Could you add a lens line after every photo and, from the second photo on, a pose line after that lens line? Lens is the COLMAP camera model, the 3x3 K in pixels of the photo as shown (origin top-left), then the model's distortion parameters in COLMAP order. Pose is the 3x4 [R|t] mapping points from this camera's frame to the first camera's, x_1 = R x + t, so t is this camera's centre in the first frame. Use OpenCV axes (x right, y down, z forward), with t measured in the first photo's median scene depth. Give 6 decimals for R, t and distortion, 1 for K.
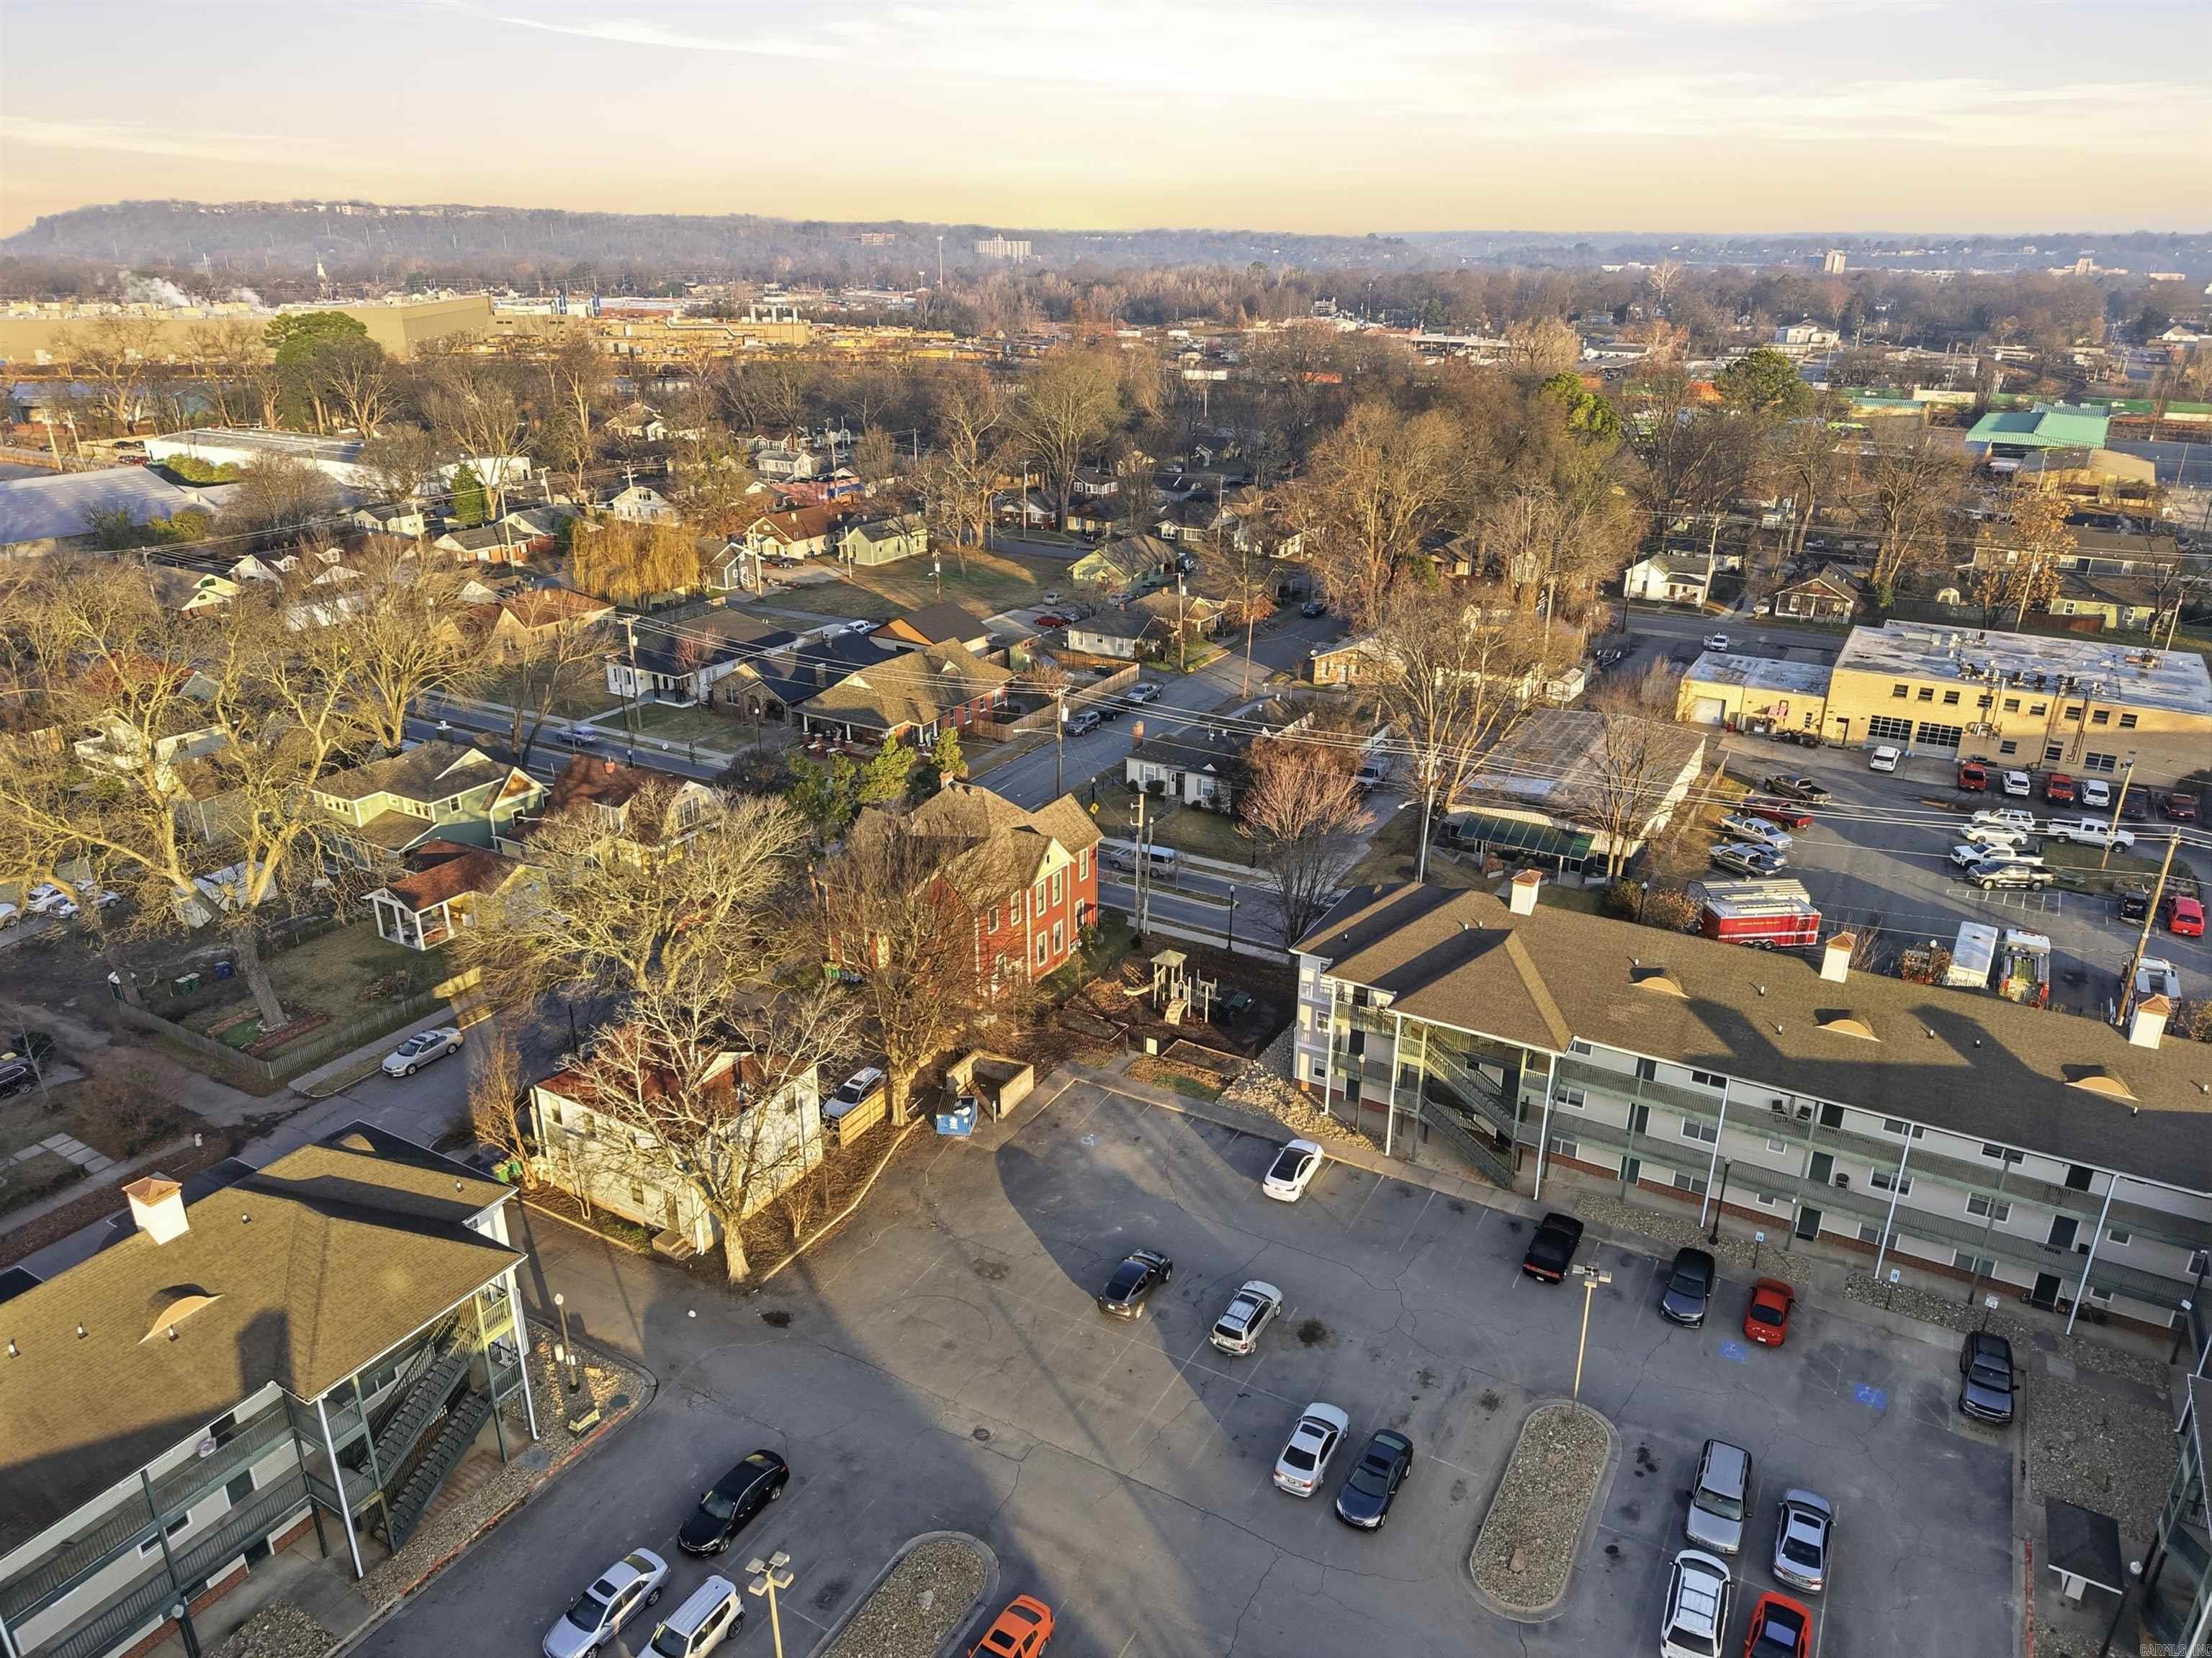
lens RADIAL K [[1472.1, 0, 1106.0], [0, 1472.1, 829.0], [0, 0, 1]] dist [0.059887, -0.079468]
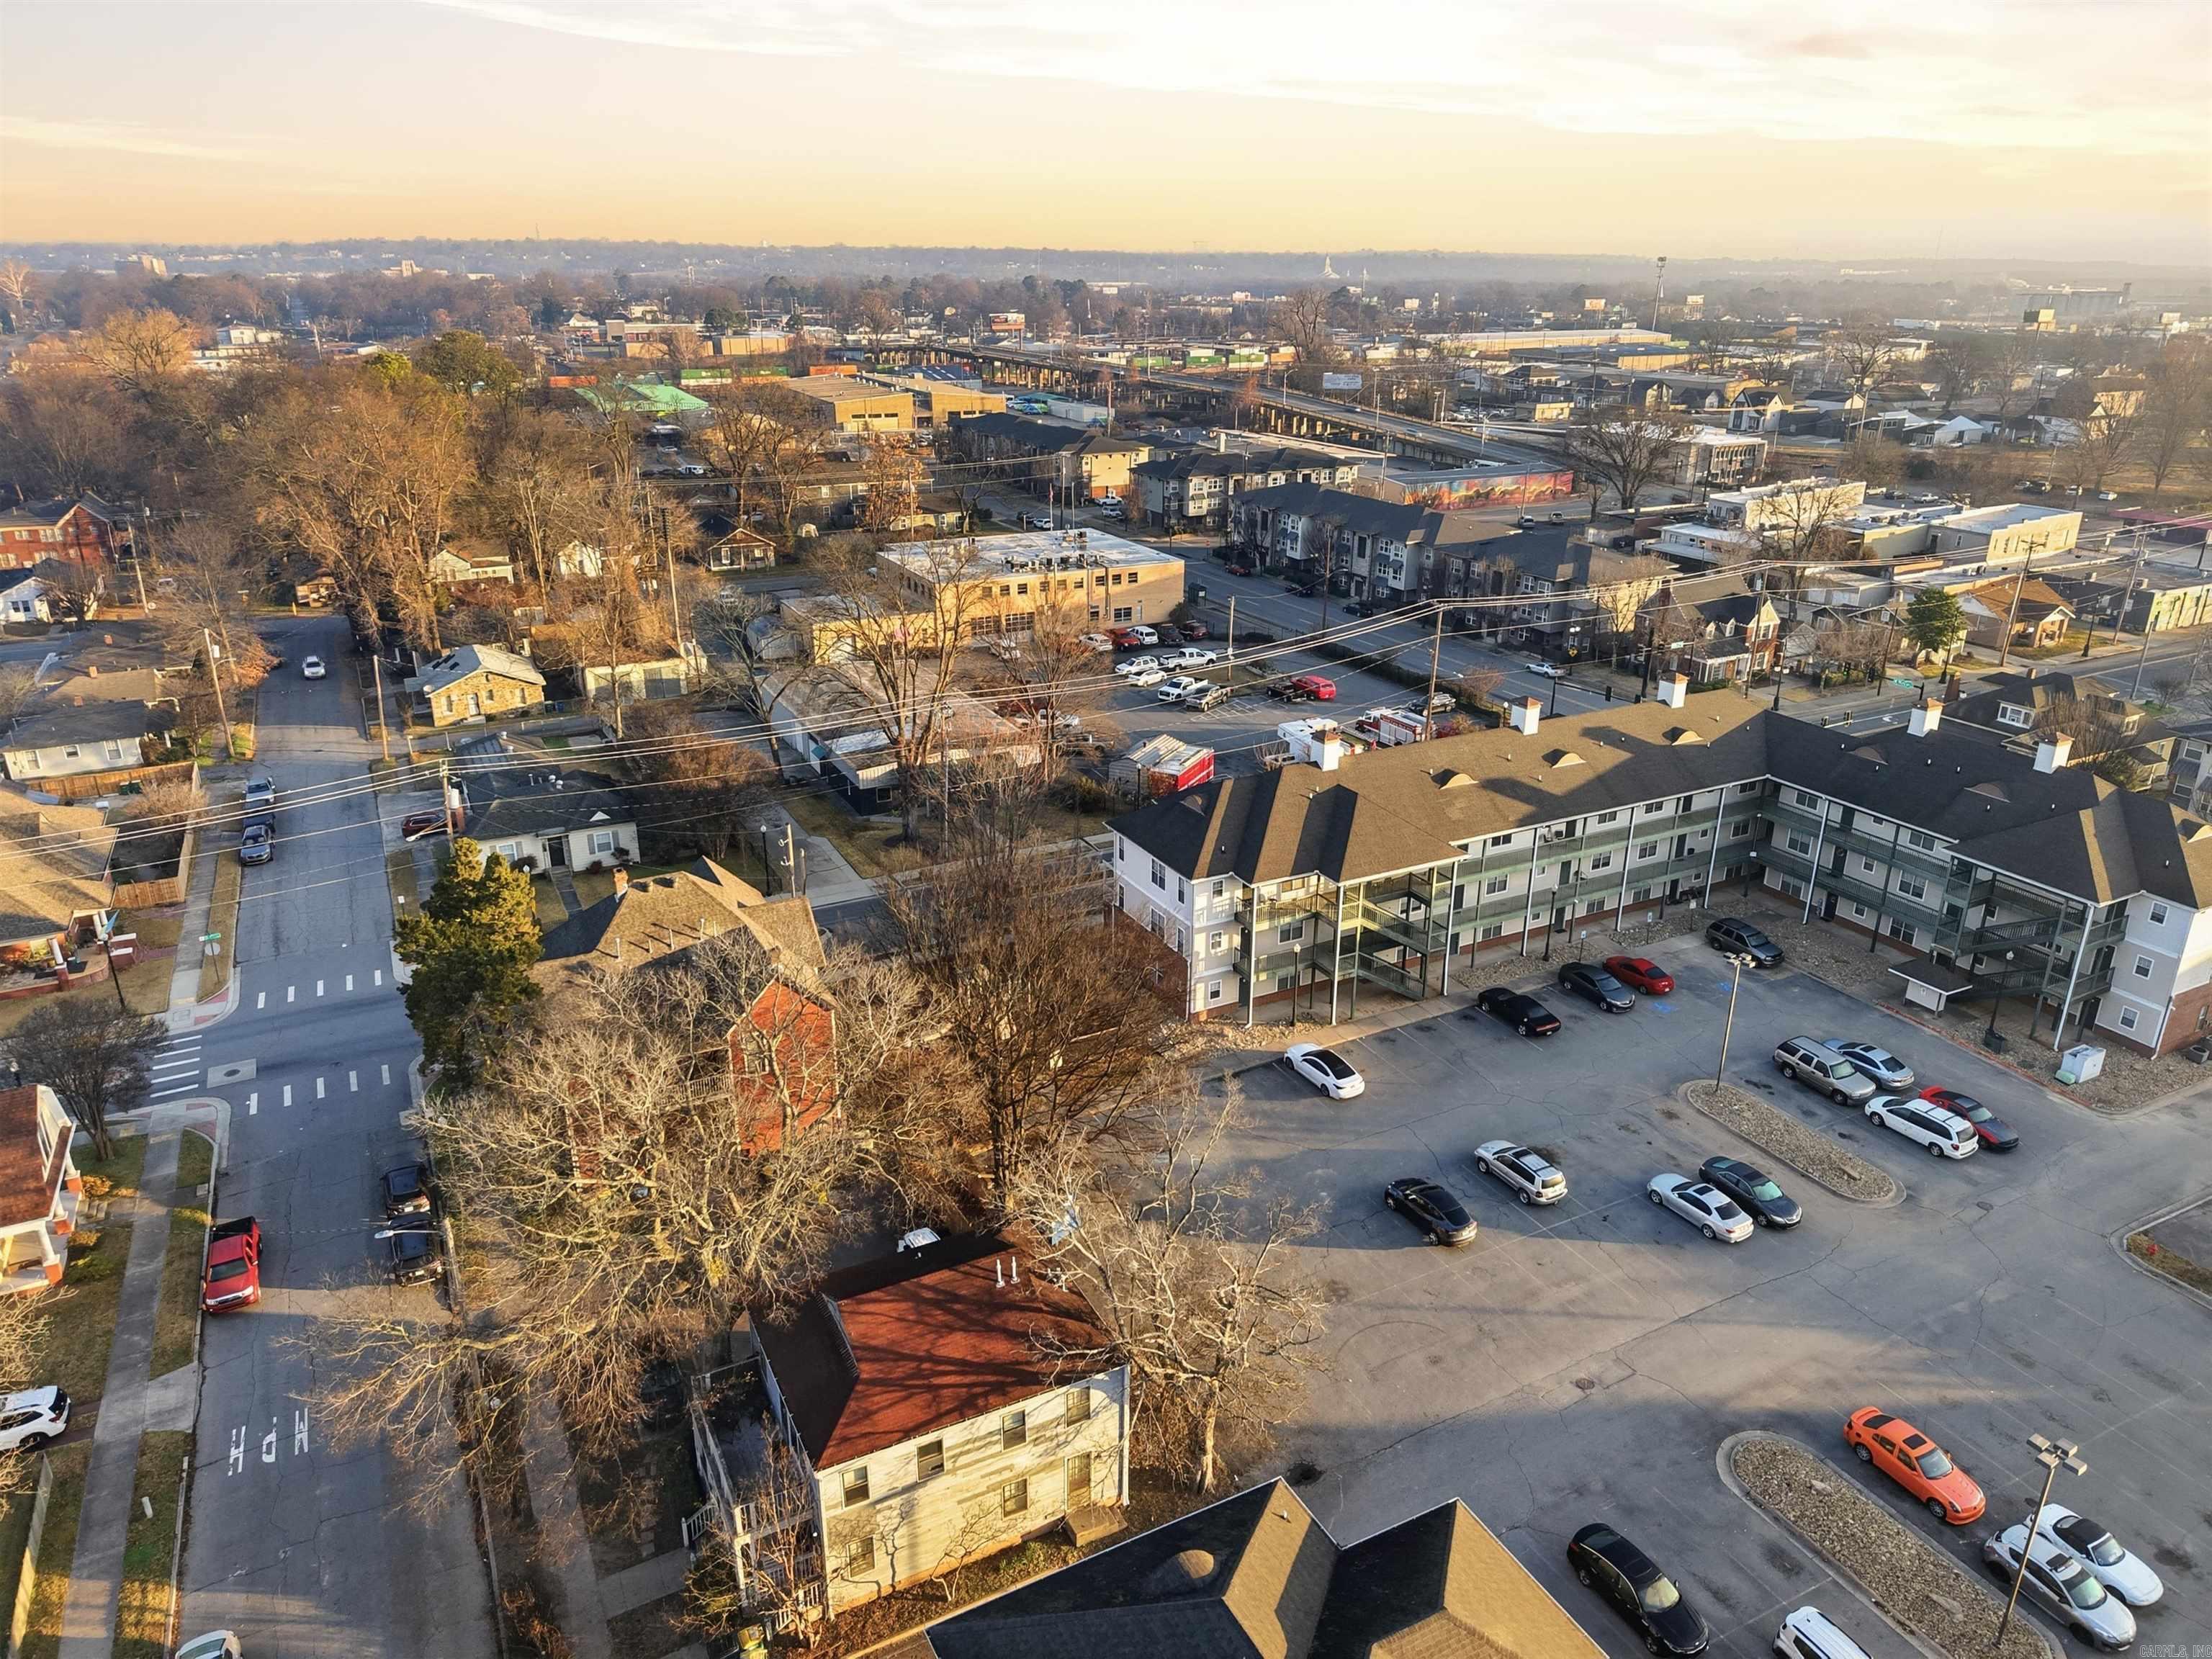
lens RADIAL K [[1451.8, 0, 1105.6], [0, 1451.8, 871.1], [0, 0, 1]] dist [0.107480, -0.167038]
pose [[0.539901, -0.327490, 0.775408, -0.412887], [0.309462, 0.933919, 0.178964, -0.072220], [-0.782777, 0.143337, 0.605570, 0.303593]]
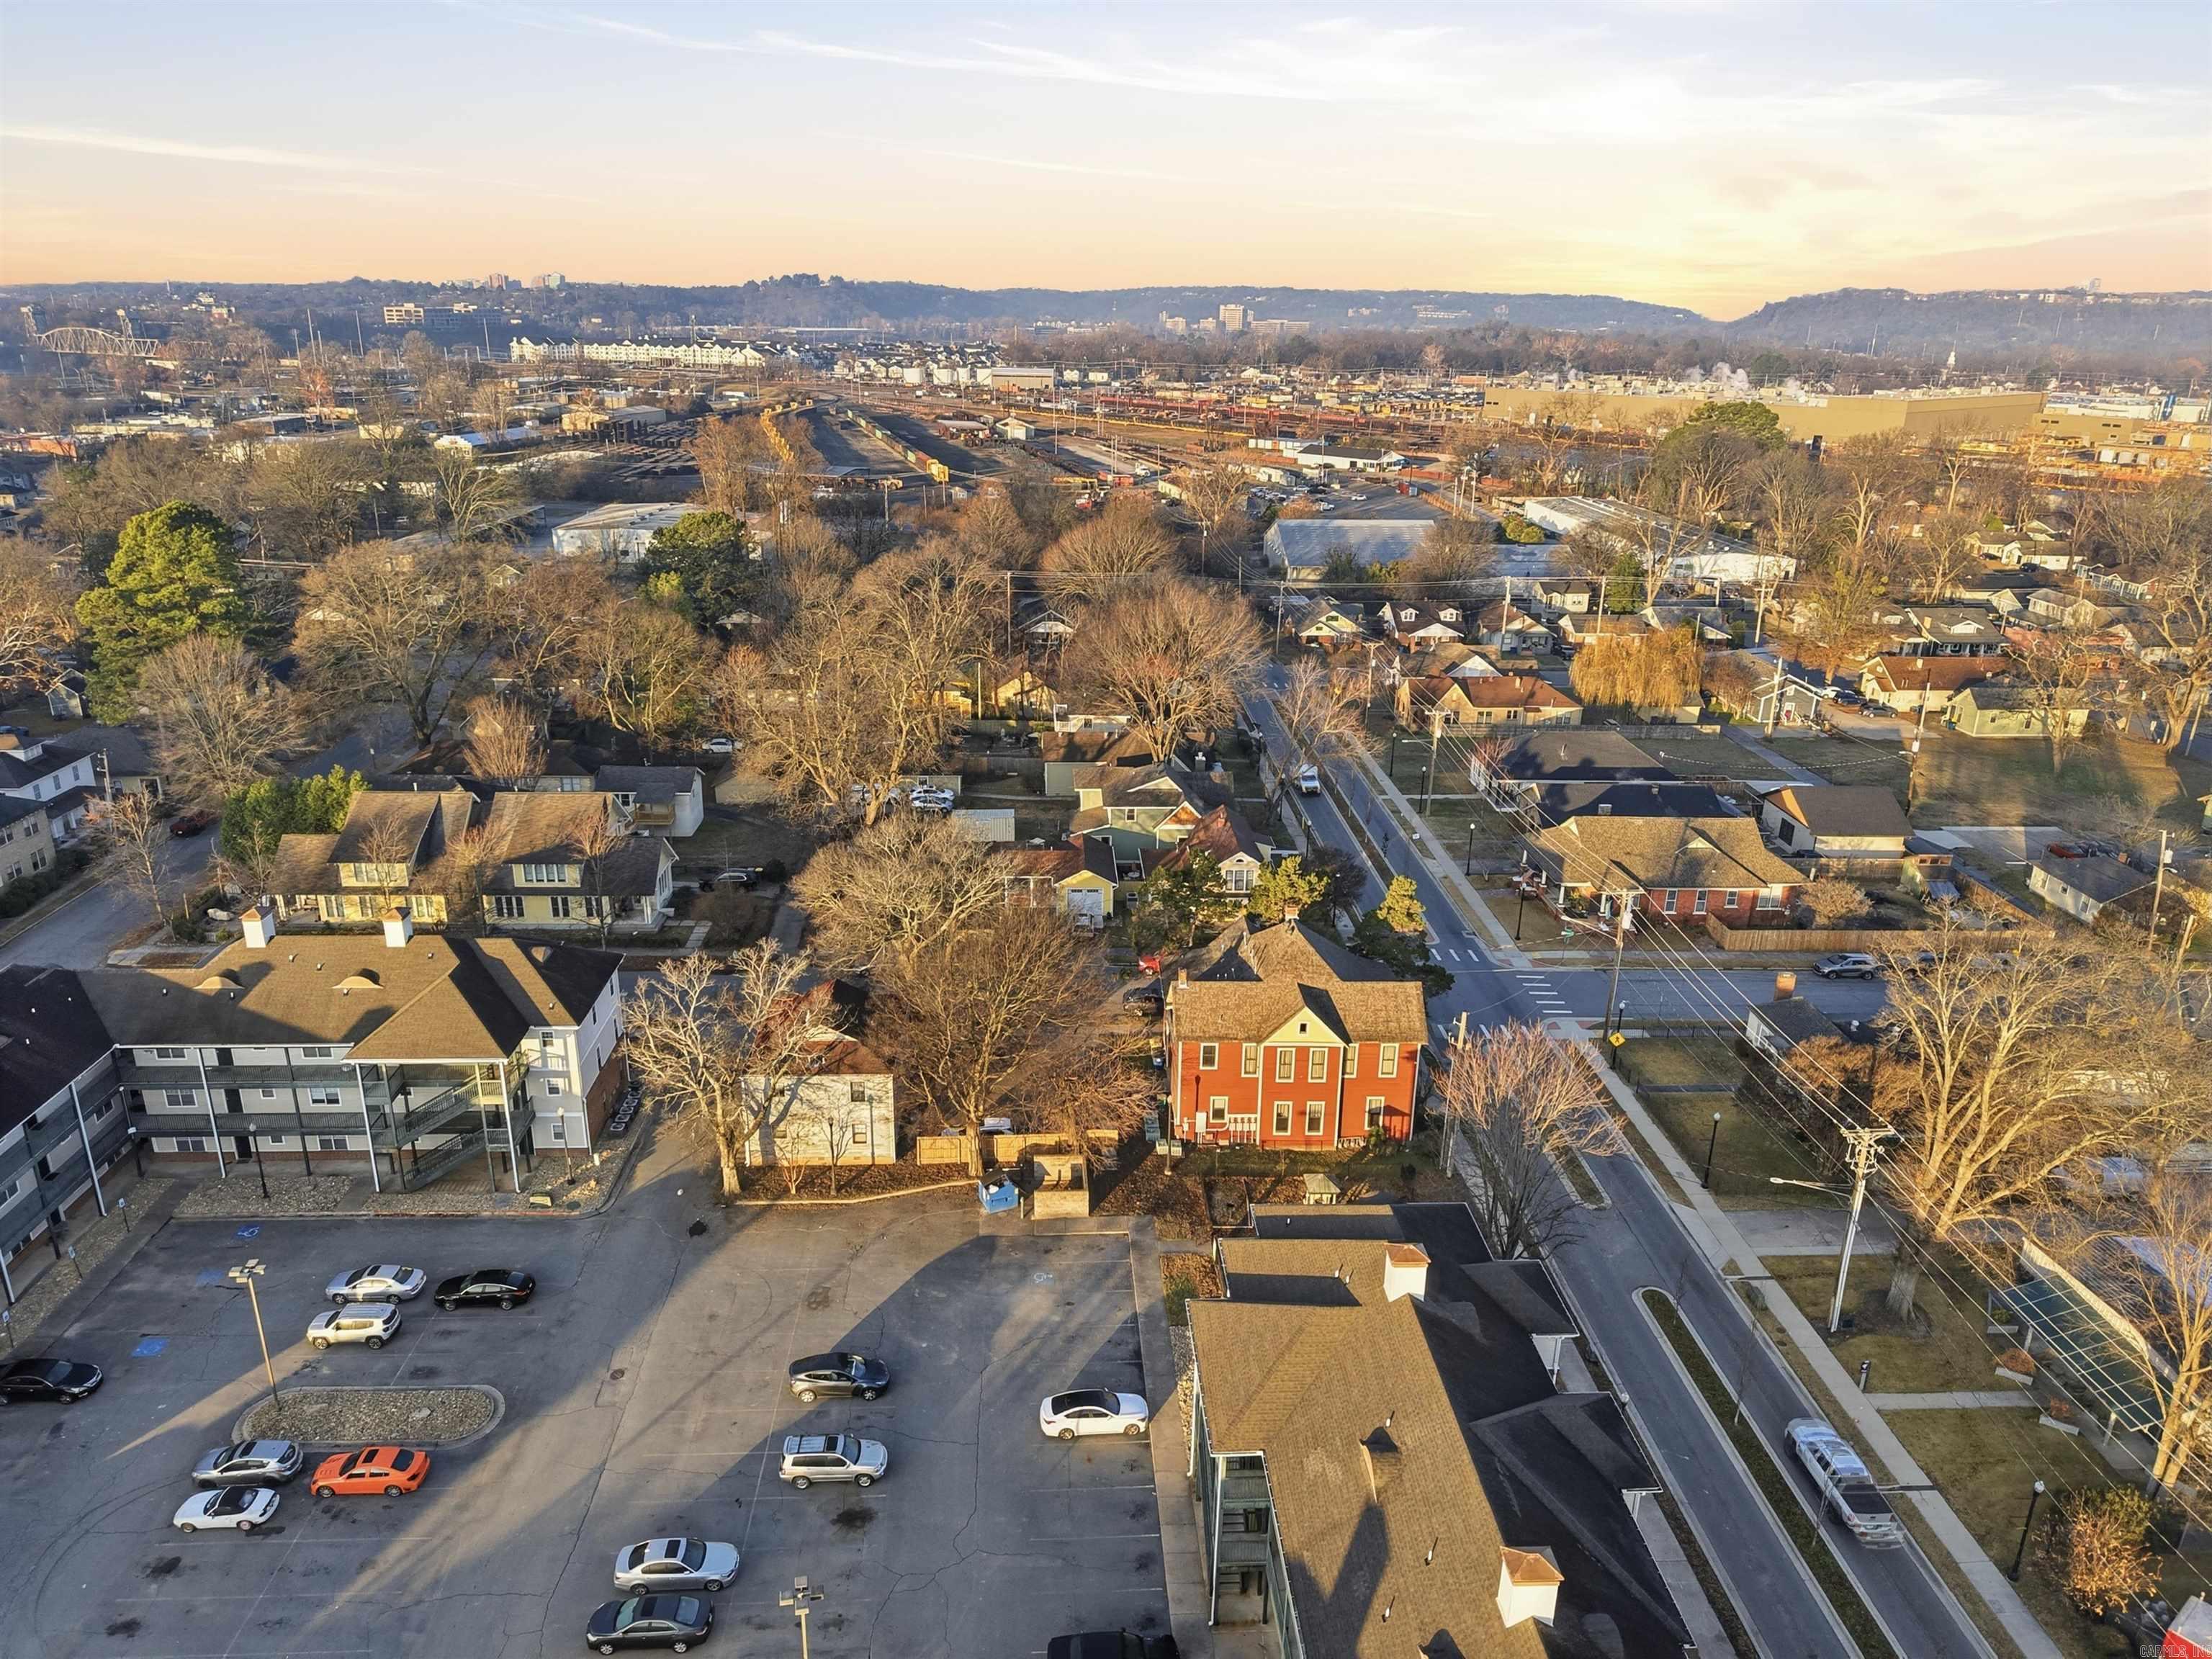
lens RADIAL K [[1472.8, 0, 1106.0], [0, 1472.8, 829.5], [0, 0, 1]] dist [-0.000253, 0.033963]
pose [[0.540147, 0.283643, -0.792330, 0.446908], [-0.323035, 0.939249, 0.116019, -0.123779], [0.777103, 0.193283, 0.598959, 0.249815]]
